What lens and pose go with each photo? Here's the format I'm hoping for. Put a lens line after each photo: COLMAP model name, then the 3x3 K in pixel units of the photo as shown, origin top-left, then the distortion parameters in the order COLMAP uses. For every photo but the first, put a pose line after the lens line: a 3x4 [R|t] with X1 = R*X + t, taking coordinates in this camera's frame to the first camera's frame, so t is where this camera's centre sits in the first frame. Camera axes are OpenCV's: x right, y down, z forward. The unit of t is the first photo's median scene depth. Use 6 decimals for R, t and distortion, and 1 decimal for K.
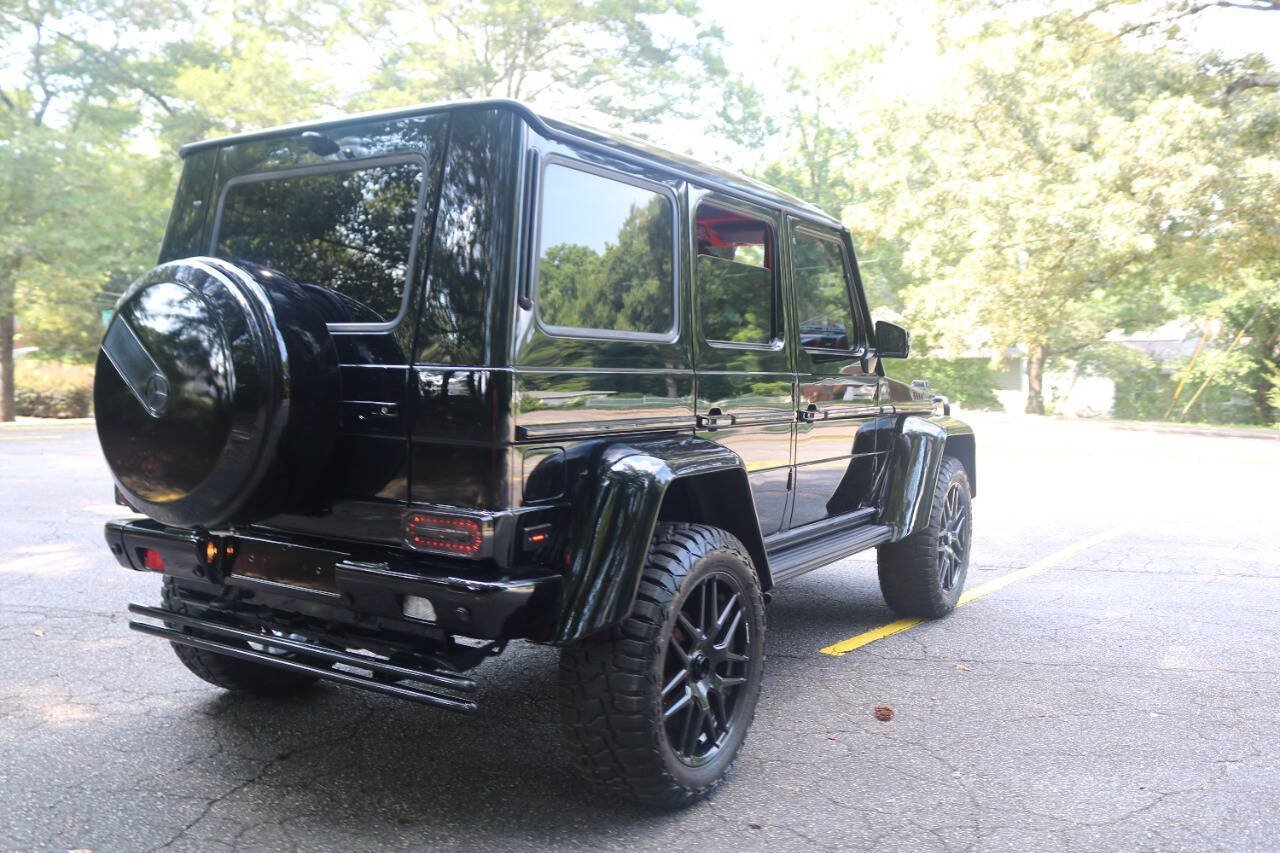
lens RADIAL K [[1117.4, 0, 636.2], [0, 1117.4, 429.0], [0, 0, 1]] dist [-0.151297, 0.124793]
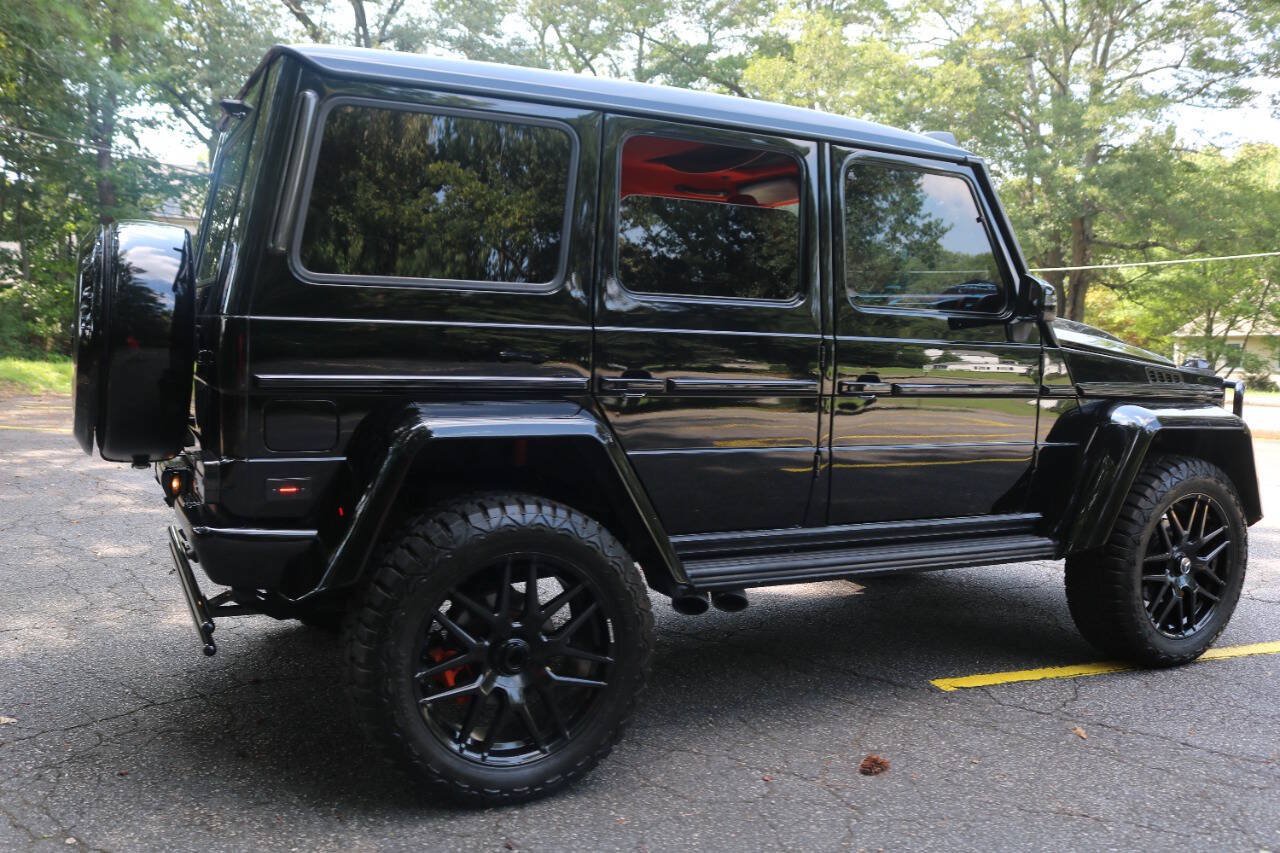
lens RADIAL K [[1117.4, 0, 636.2], [0, 1117.4, 429.0], [0, 0, 1]] dist [-0.151297, 0.124793]
pose [[0.851459, 0.052976, -0.521739, 0.338089], [-0.045295, 0.998596, 0.027475, 0.001961], [0.522462, 0.000238, 0.852662, 0.167640]]
